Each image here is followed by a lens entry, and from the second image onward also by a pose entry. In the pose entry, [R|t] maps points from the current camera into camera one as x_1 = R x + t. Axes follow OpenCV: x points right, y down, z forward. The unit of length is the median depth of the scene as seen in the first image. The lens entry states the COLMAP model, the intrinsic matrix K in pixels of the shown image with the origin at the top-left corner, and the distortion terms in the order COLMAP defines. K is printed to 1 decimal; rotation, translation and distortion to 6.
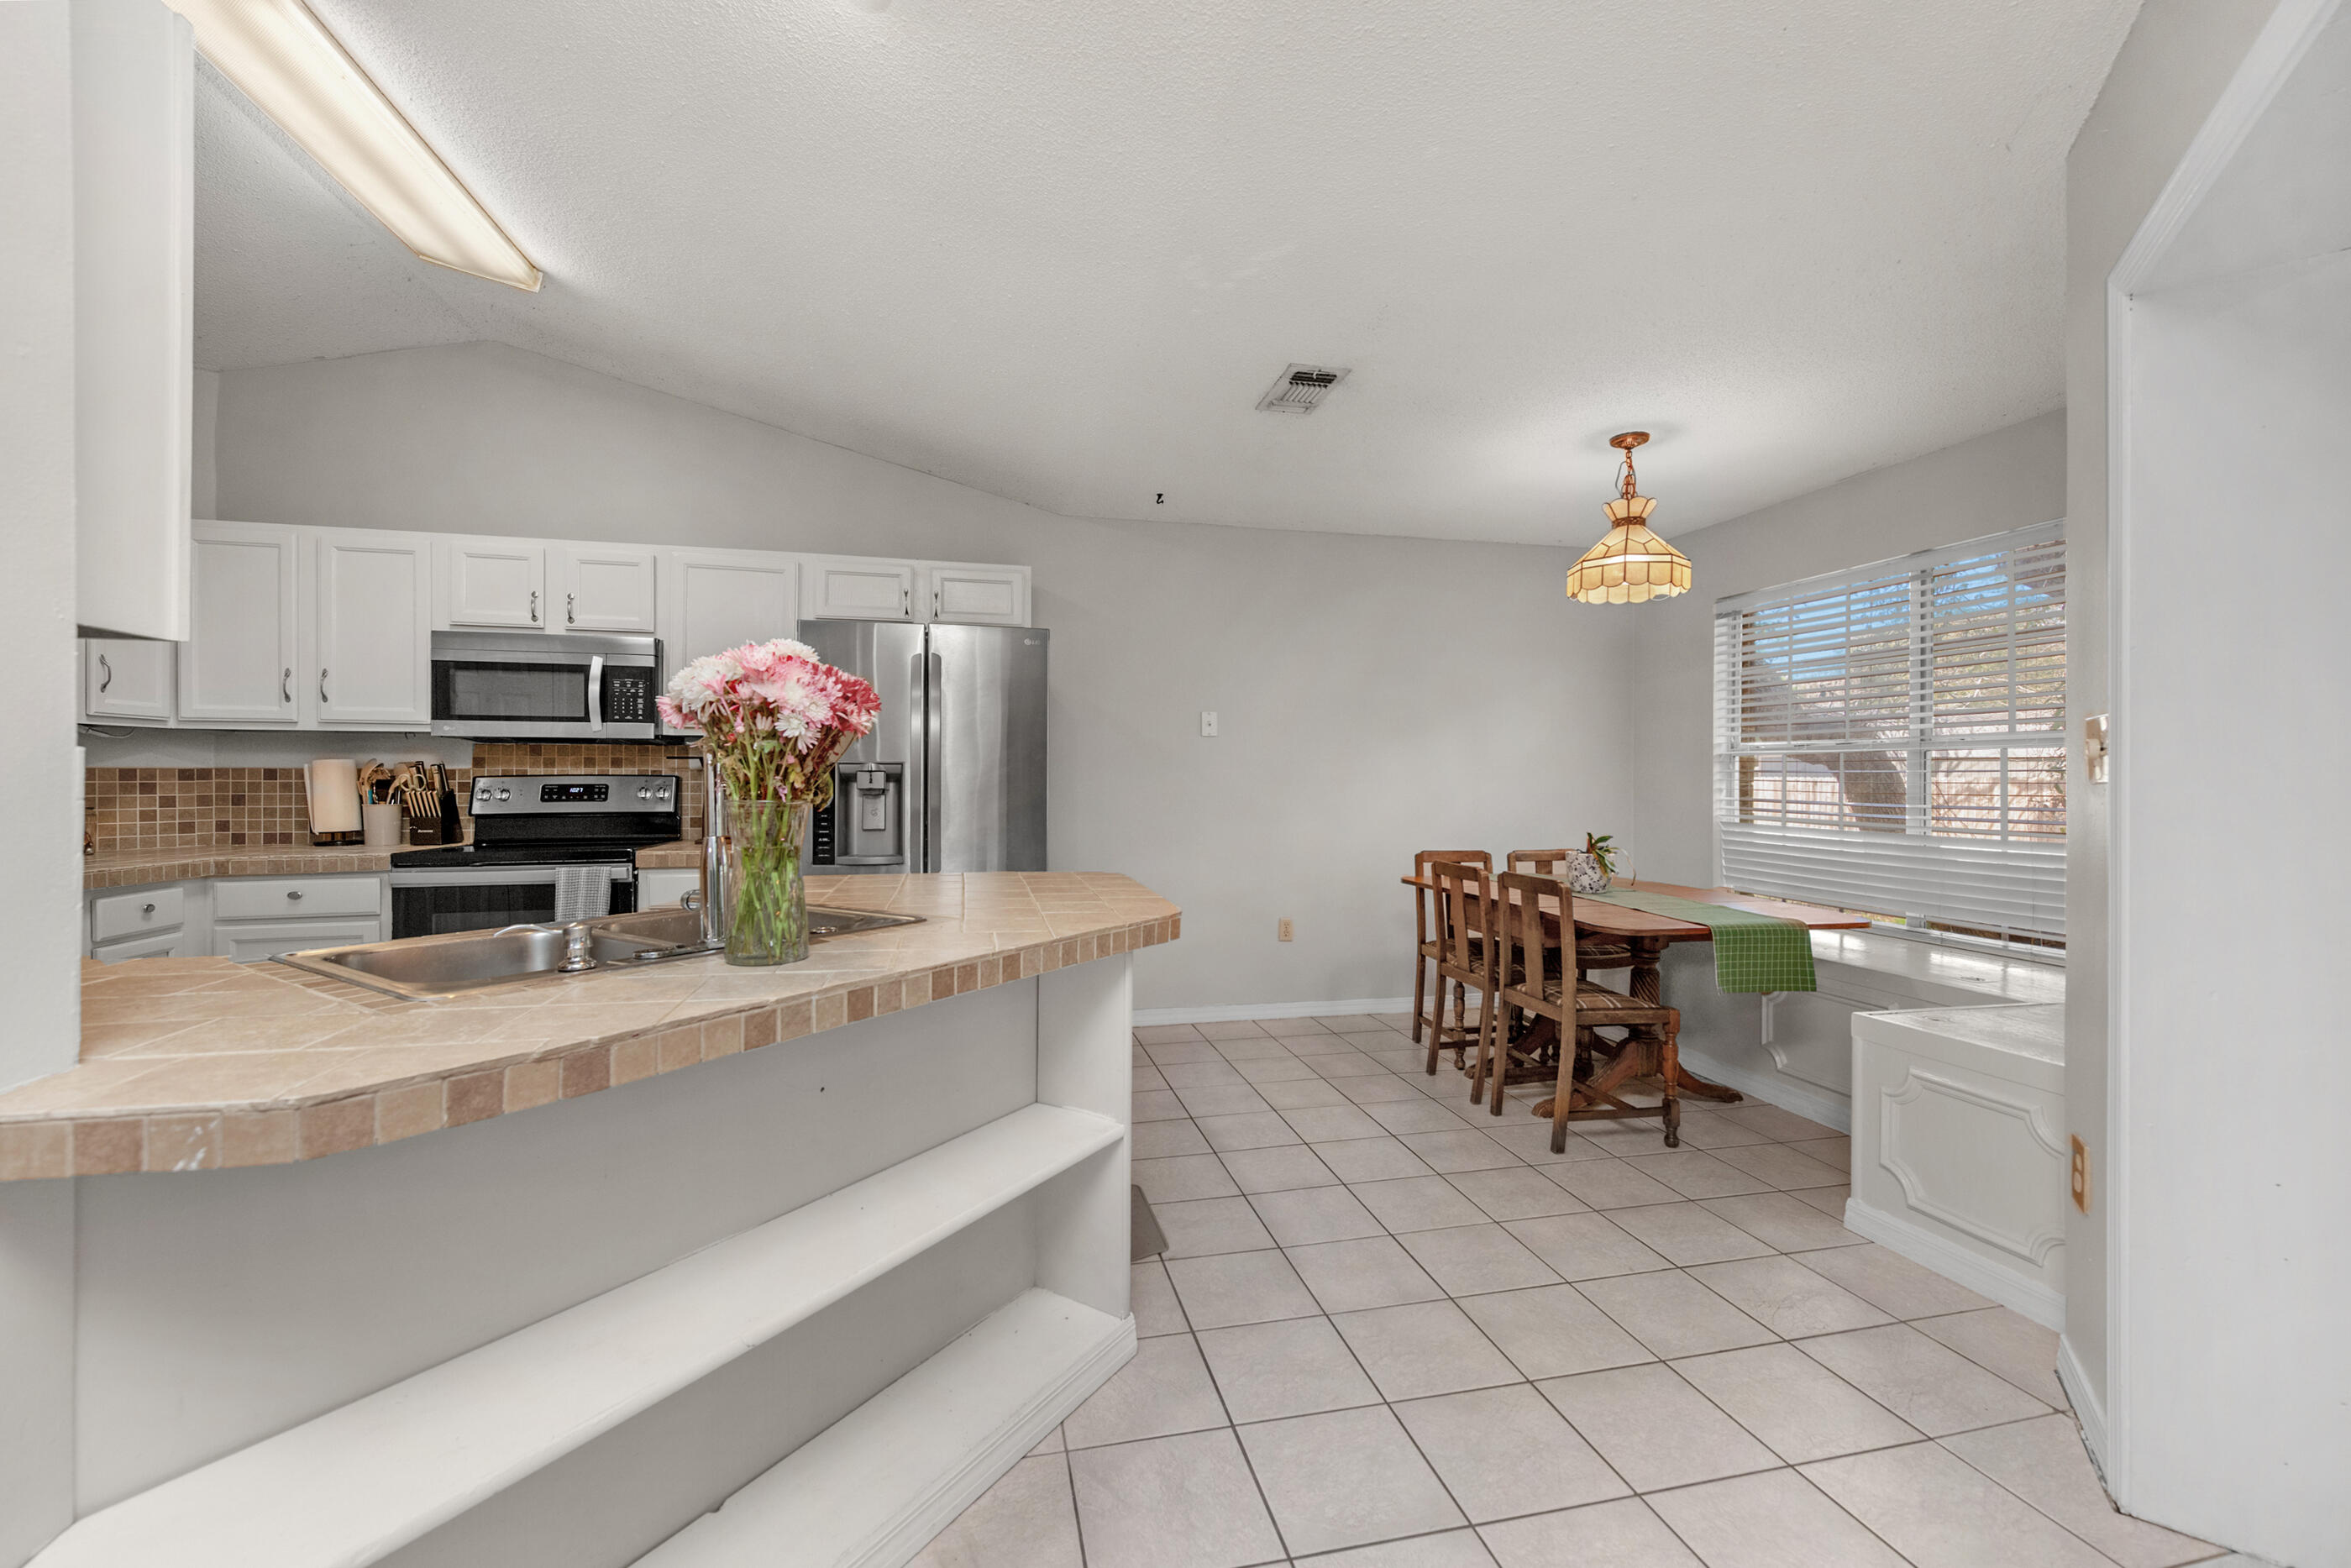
lens RADIAL K [[935.4, 0, 1175.5], [0, 935.4, 784.0], [0, 0, 1]] dist [0.002812, 0.000043]
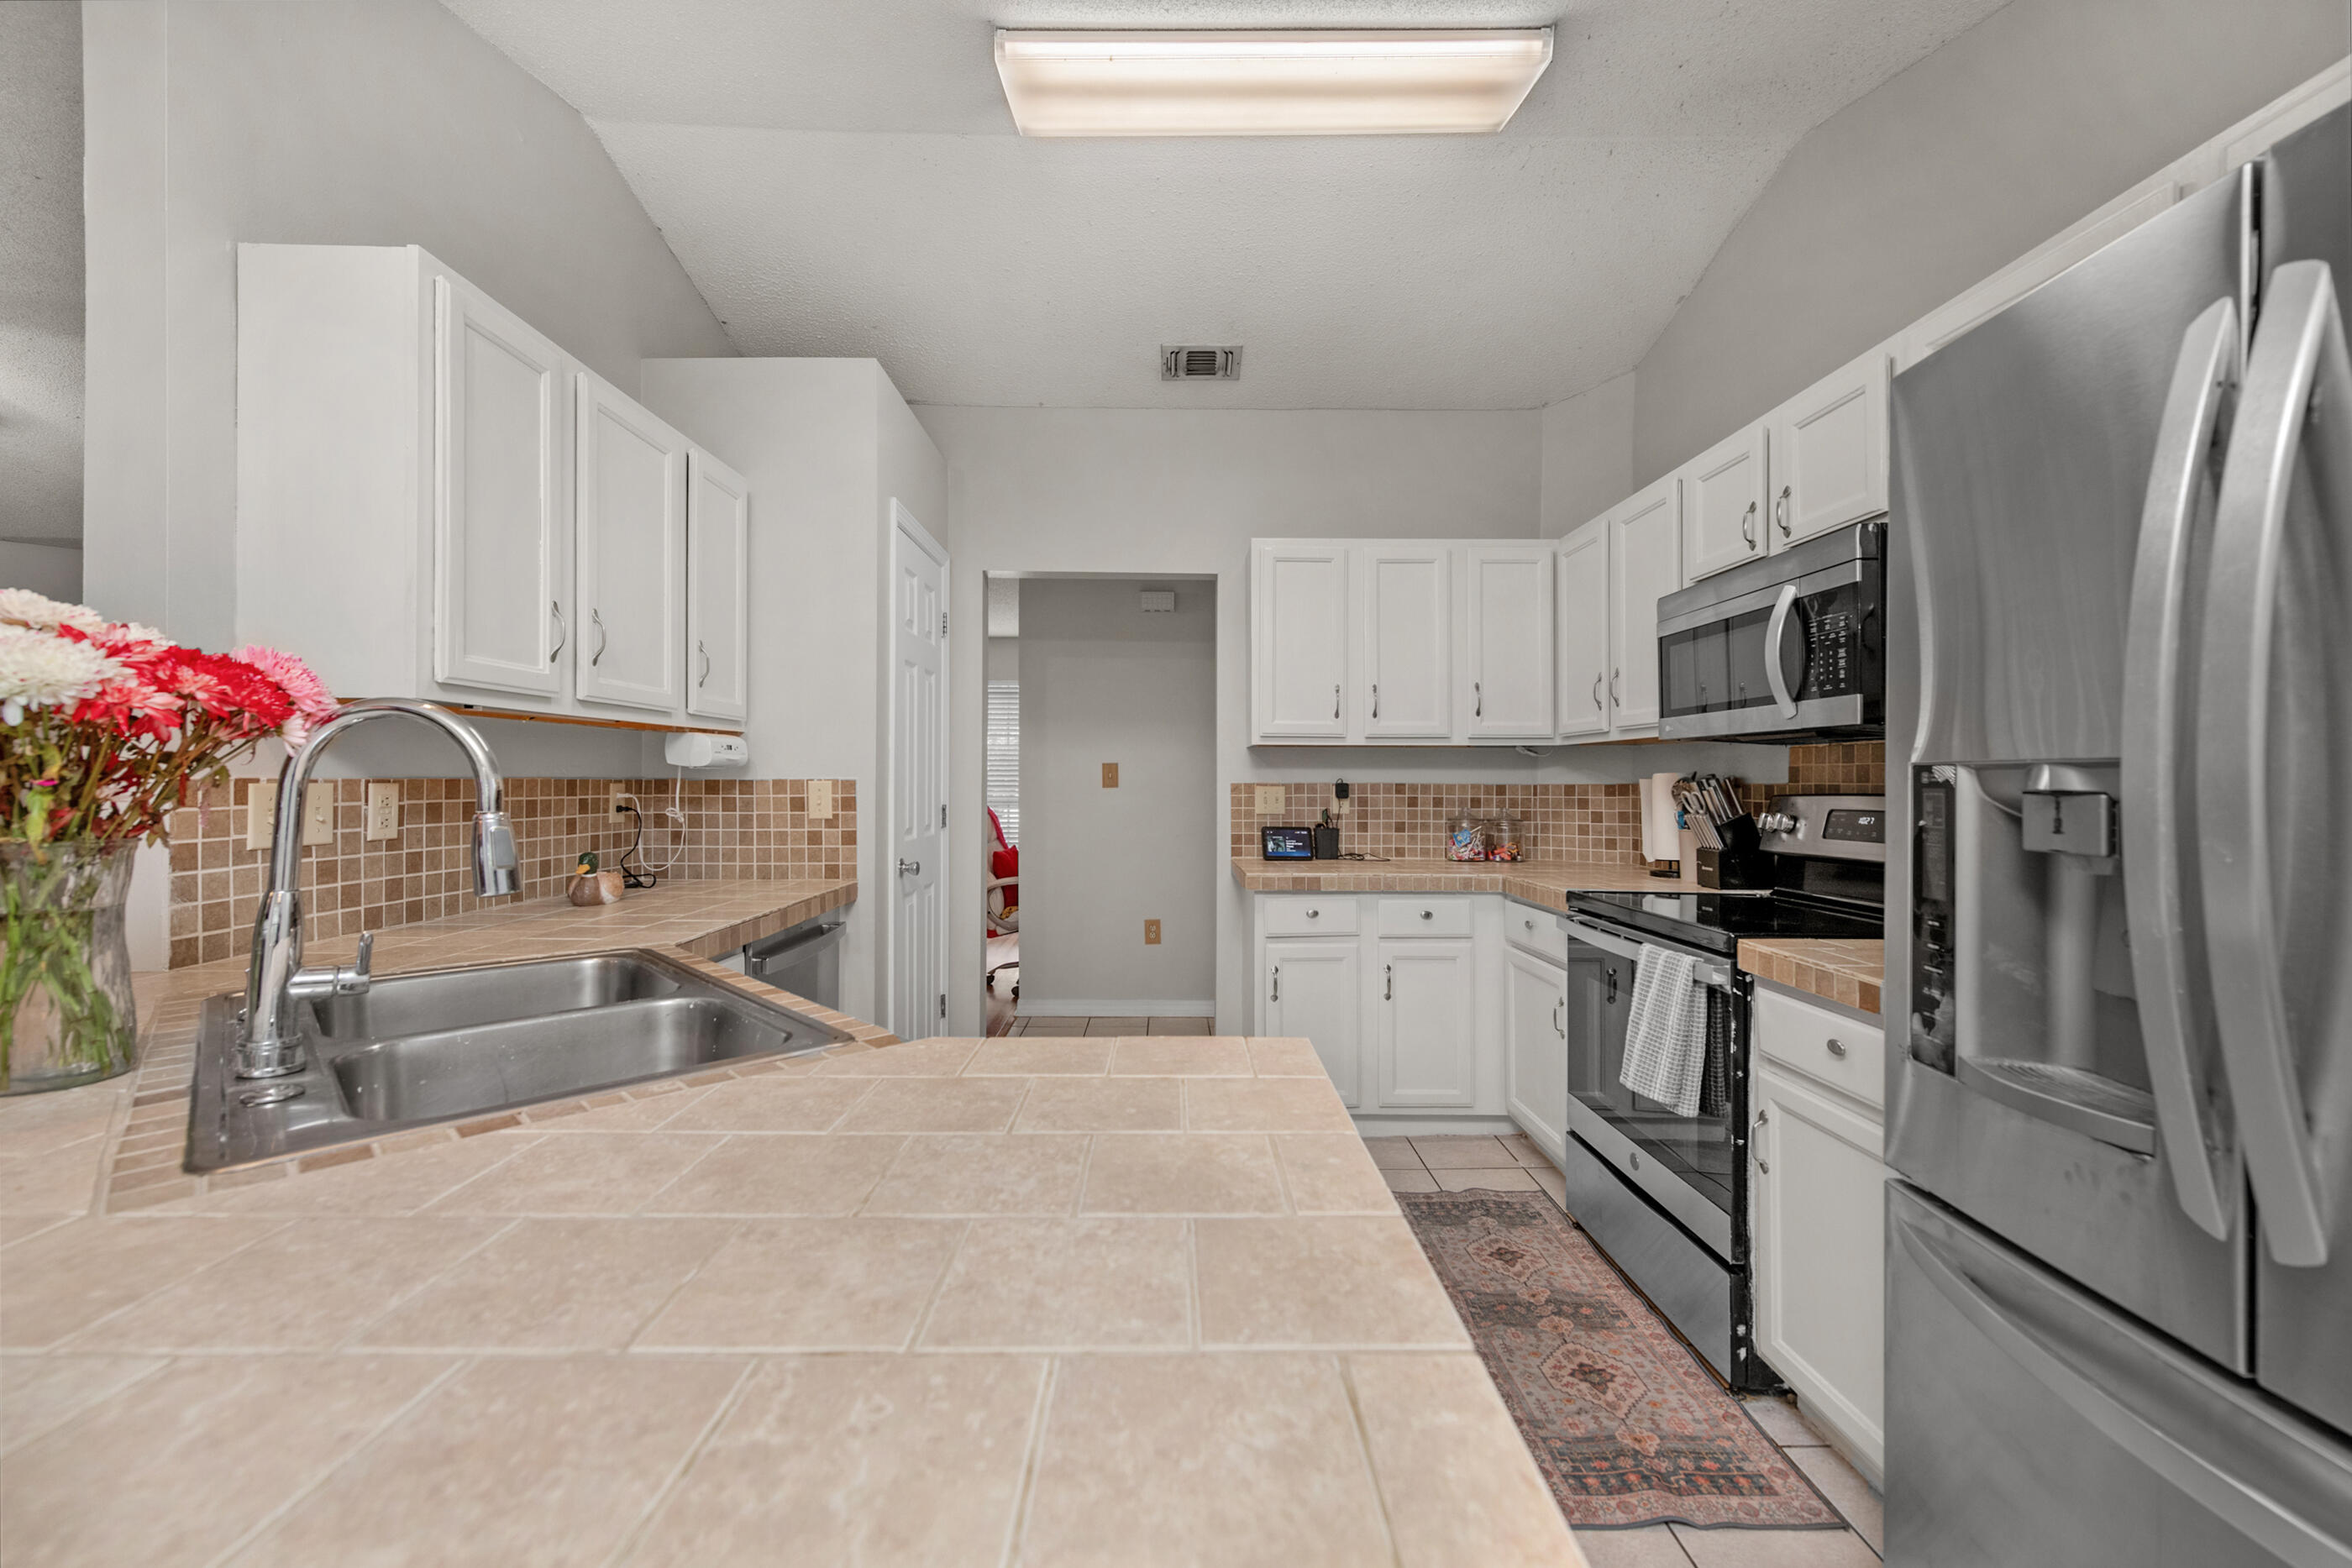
lens RADIAL K [[935.8, 0, 1176.0], [0, 935.8, 784.0], [0, 0, 1]] dist [0.002812, 0.000043]
pose [[-0.232917, 0.000111, -0.972497, 0.017124], [-0.012849, 0.999912, 0.003192, -0.014384], [0.972412, 0.013239, -0.232895, 0.784265]]
